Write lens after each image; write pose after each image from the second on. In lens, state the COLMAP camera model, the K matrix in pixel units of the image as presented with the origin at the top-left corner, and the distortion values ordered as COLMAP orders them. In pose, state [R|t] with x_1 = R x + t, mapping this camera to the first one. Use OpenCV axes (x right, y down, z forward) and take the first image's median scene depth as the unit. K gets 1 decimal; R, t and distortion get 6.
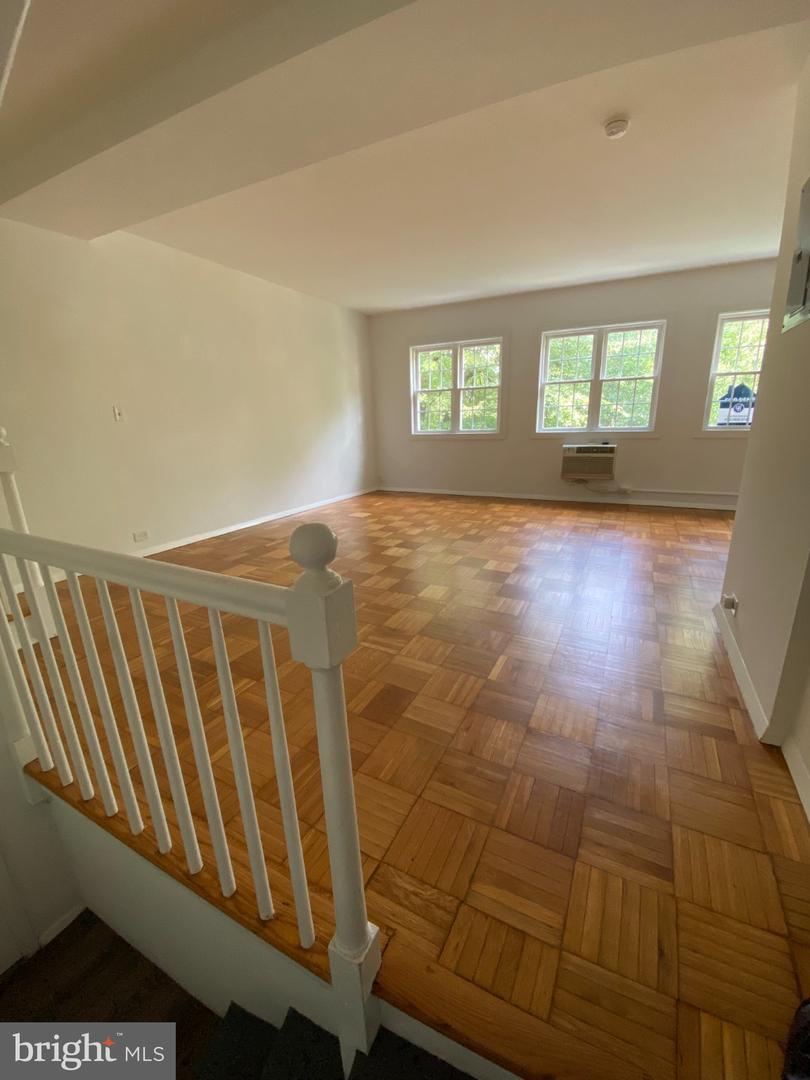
lens RADIAL K [[436.3, 0, 405.0], [0, 436.3, 540.0], [0, 0, 1]] dist [0.001454, -0.010928]
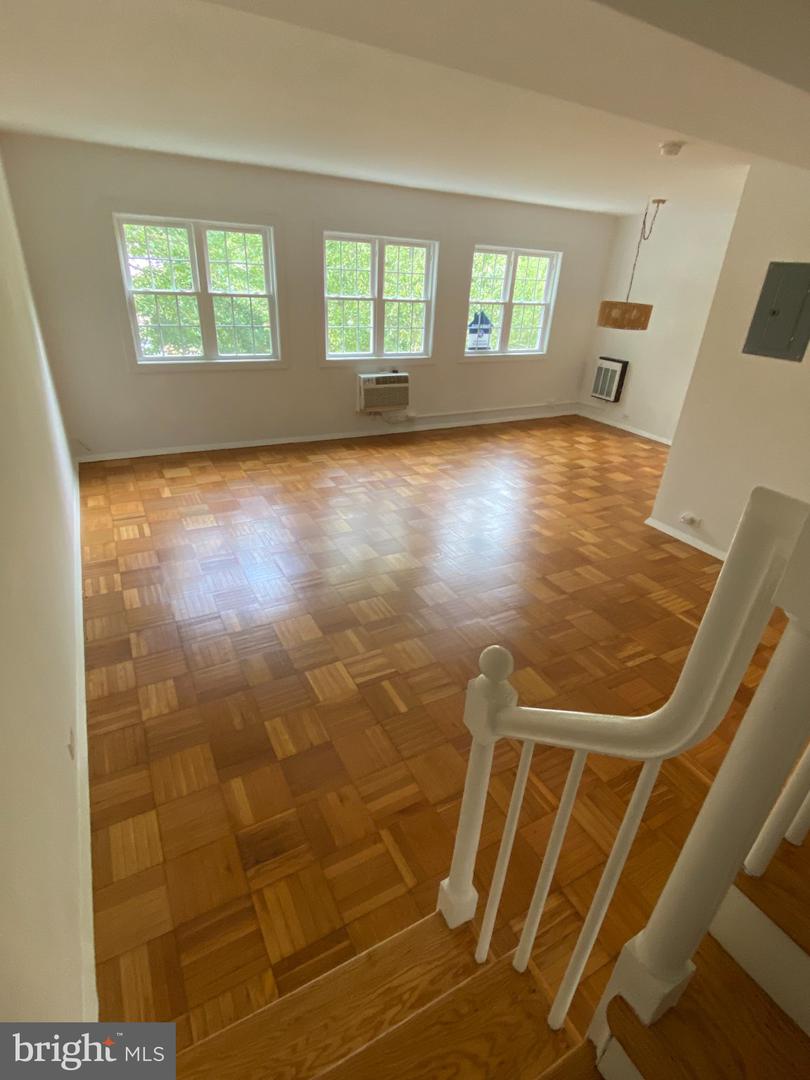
lens RADIAL K [[553.8, 0, 405.0], [0, 553.8, 540.0], [0, 0, 1]] dist [0.029123, -0.000088]
pose [[0.564267, -0.266000, 0.781567, -0.541316], [0.216705, 0.961200, 0.170682, -0.076336], [-0.796644, 0.073060, 0.600017, 0.309042]]
